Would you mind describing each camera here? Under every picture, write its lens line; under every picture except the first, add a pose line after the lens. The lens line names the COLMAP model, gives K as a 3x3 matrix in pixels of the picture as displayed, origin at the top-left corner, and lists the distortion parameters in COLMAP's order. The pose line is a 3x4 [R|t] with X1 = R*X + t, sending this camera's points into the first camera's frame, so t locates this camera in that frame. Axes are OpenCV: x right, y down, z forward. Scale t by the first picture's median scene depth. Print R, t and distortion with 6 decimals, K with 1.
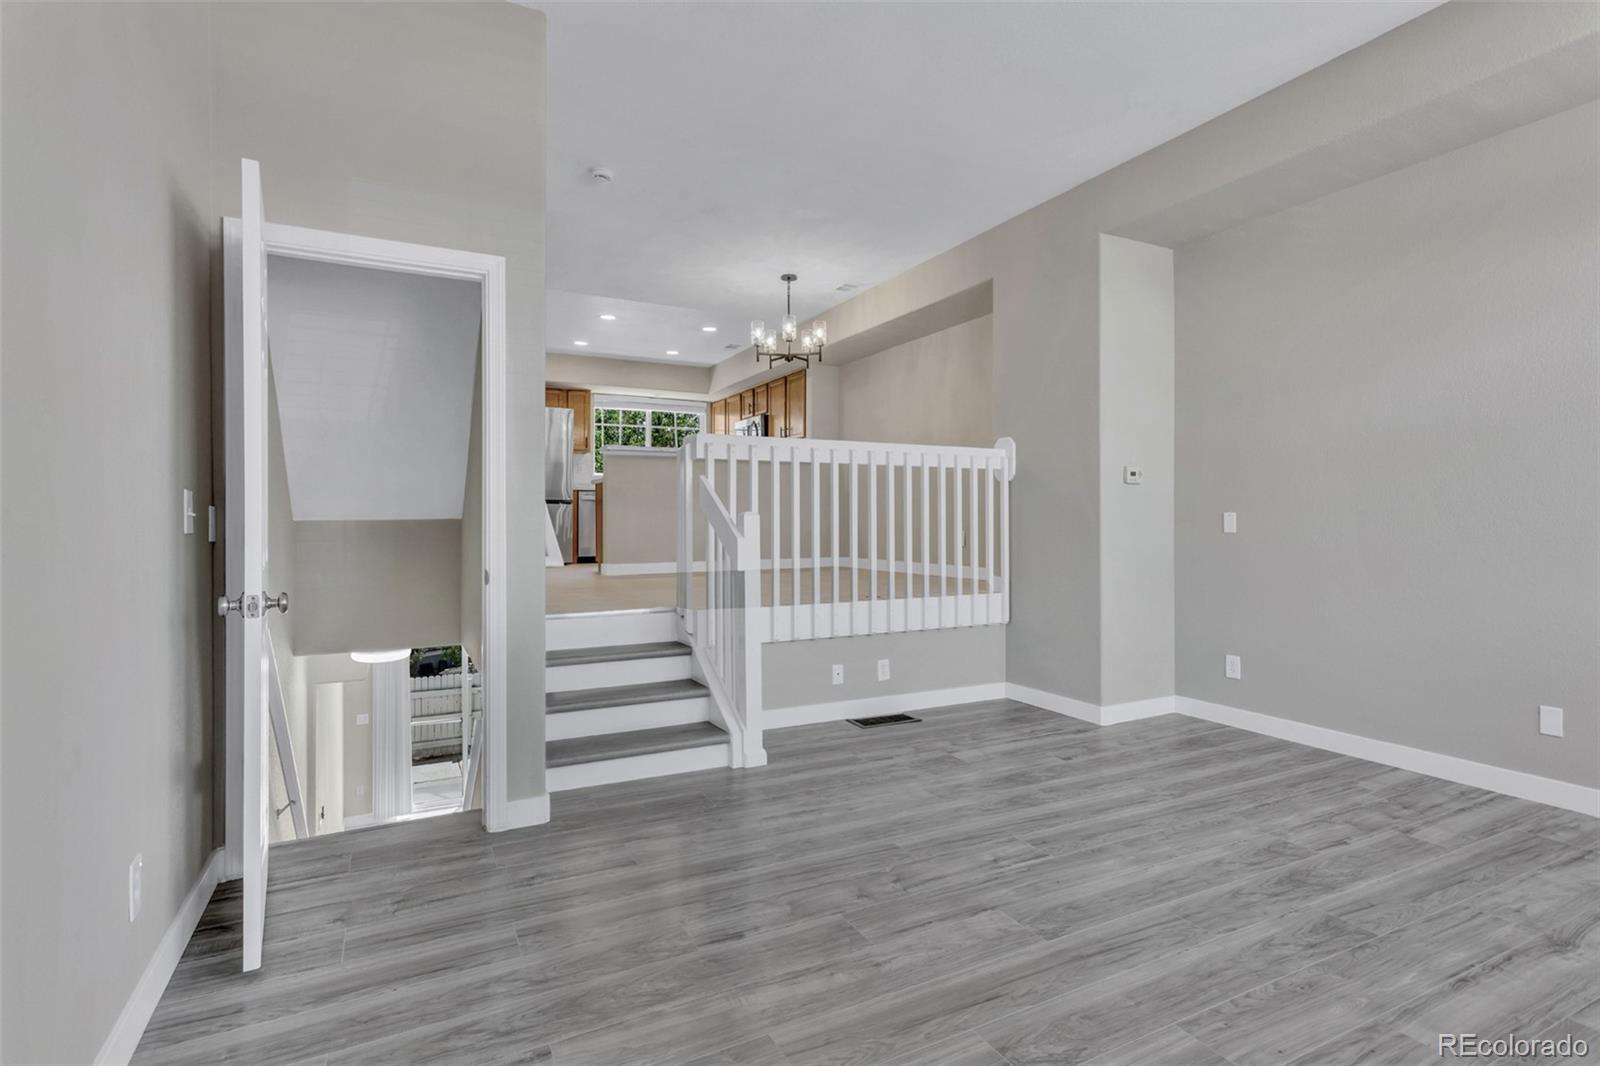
lens RADIAL K [[792.0, 0, 787.2], [0, 792.0, 535.1], [0, 0, 1]] dist [-0.007244, -0.000250]
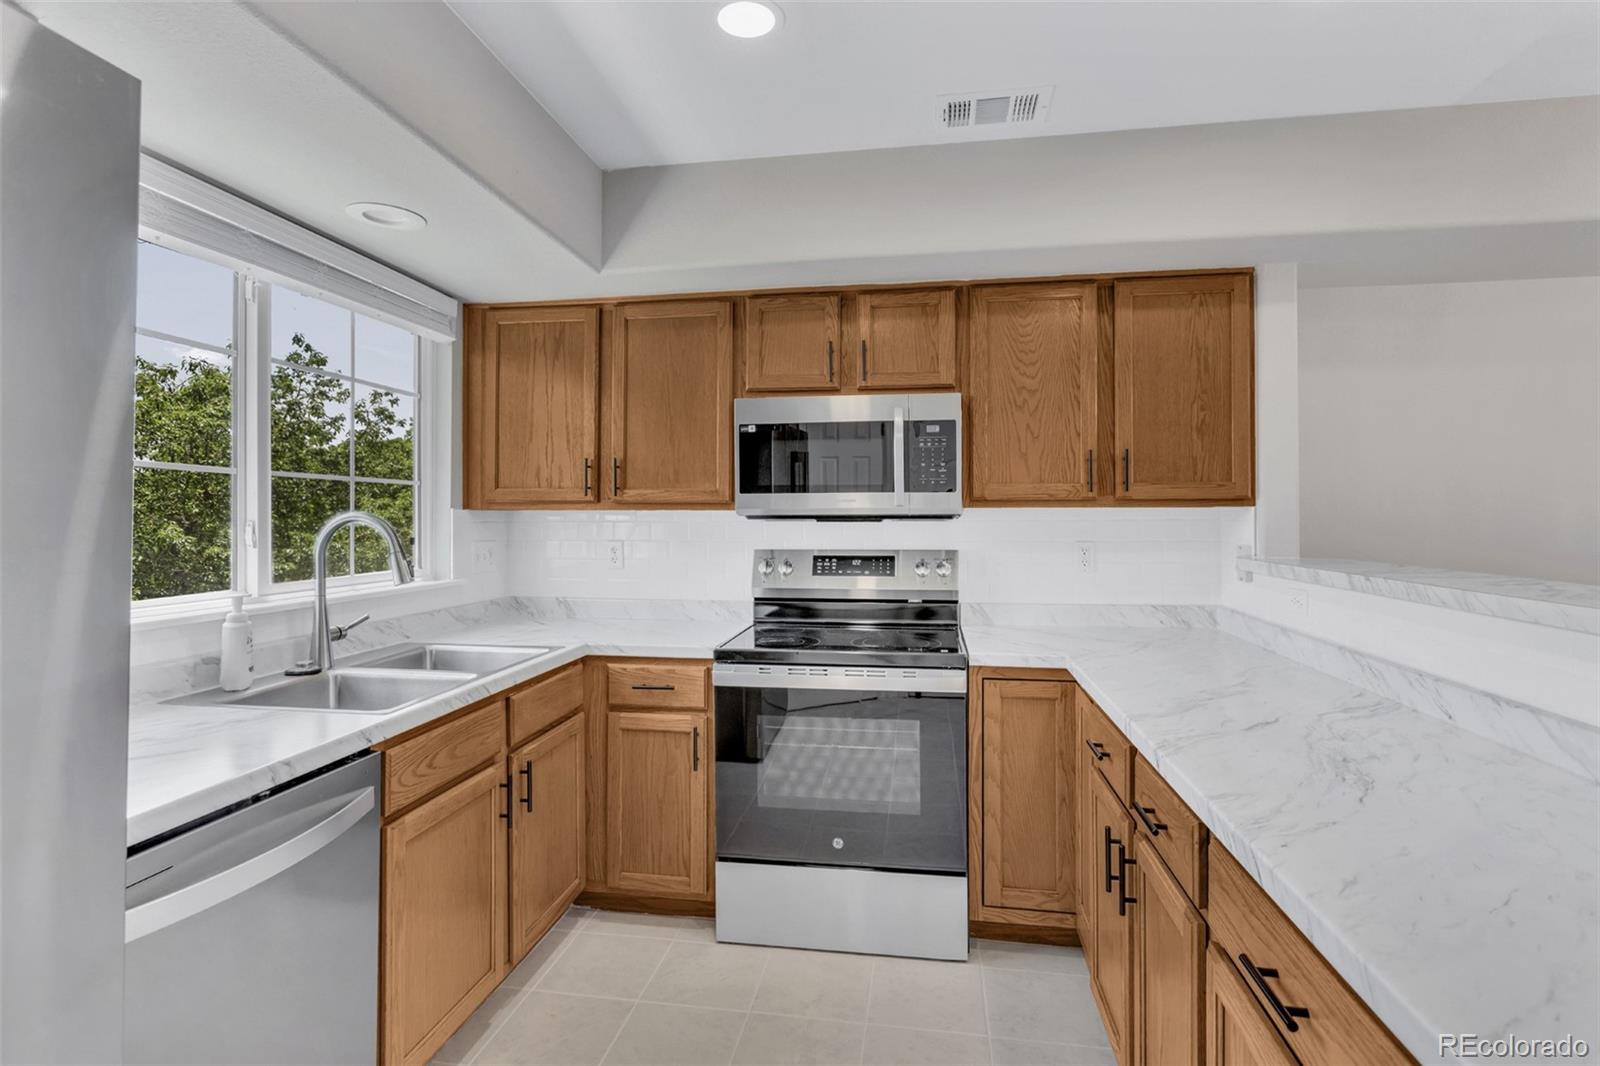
lens RADIAL K [[816.7, 0, 800.0], [0, 816.7, 533.0], [0, 0, 1]] dist [-0.012001, 0.000032]
pose [[0.590912, -0.016378, 0.806570, -0.291811], [0.013261, 0.999856, 0.010588, -0.100714], [-0.806627, 0.004440, 0.591044, 0.834726]]
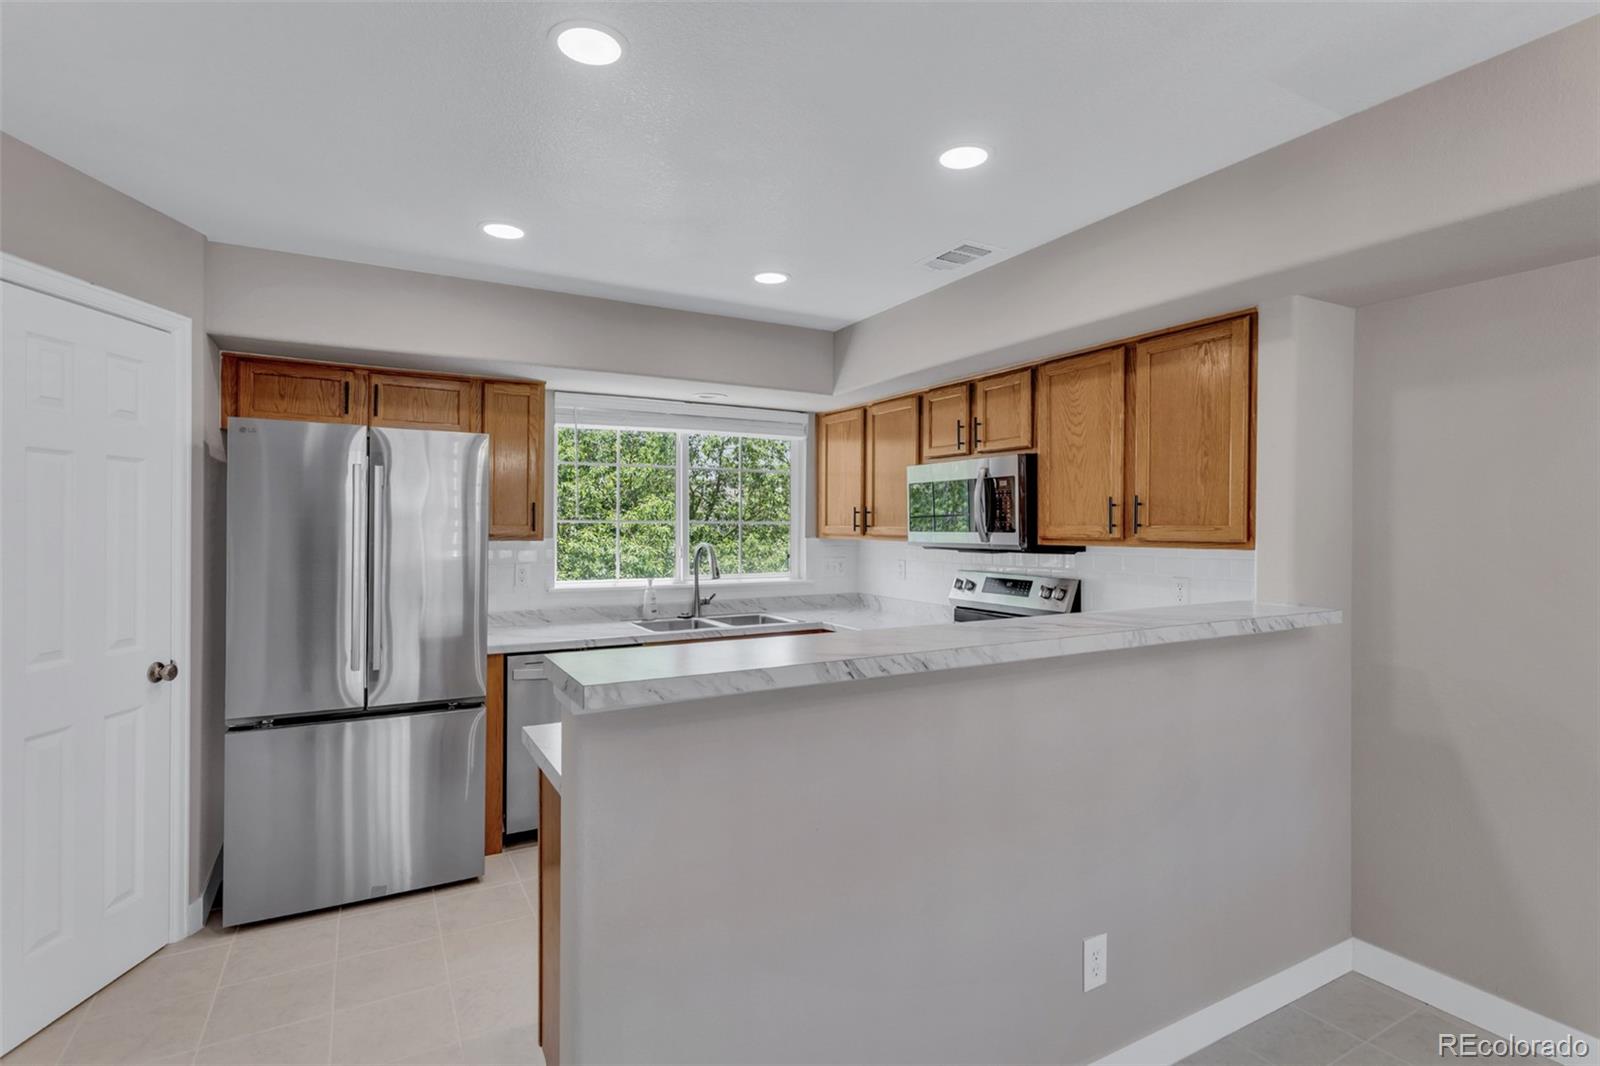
lens RADIAL K [[779.3, 0, 800.0], [0, 779.3, 533.0], [0, 0, 1]] dist [-0.000167, 0.000265]
pose [[0.999210, 0.002283, 0.039670, -0.140125], [-0.002117, 0.999989, -0.004226, -0.109249], [-0.039680, 0.004139, 0.999204, 0.621800]]
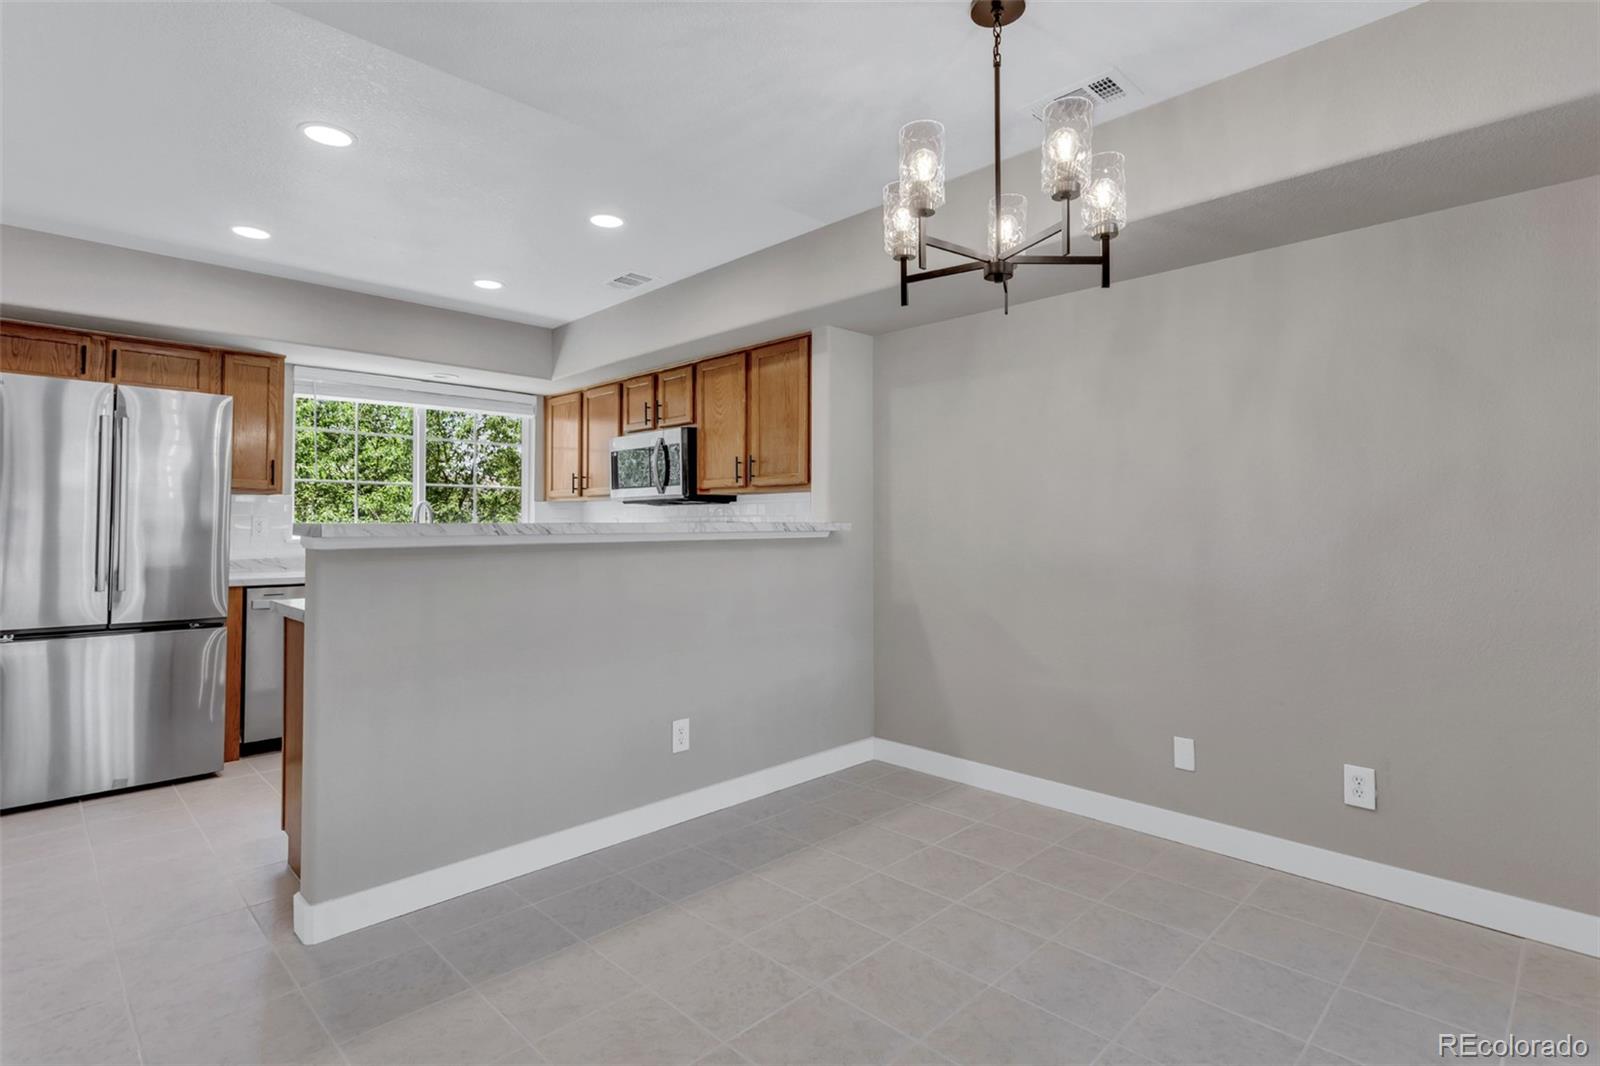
lens RADIAL K [[783.1, 0, 794.8], [0, 783.1, 515.2], [0, 0, 1]] dist [0.000330, 0.000196]
pose [[0.952261, 0.003412, 0.305267, -0.109346], [0.004539, 0.999669, -0.025330, -0.081357], [-0.305252, 0.025507, 0.951930, 0.497245]]
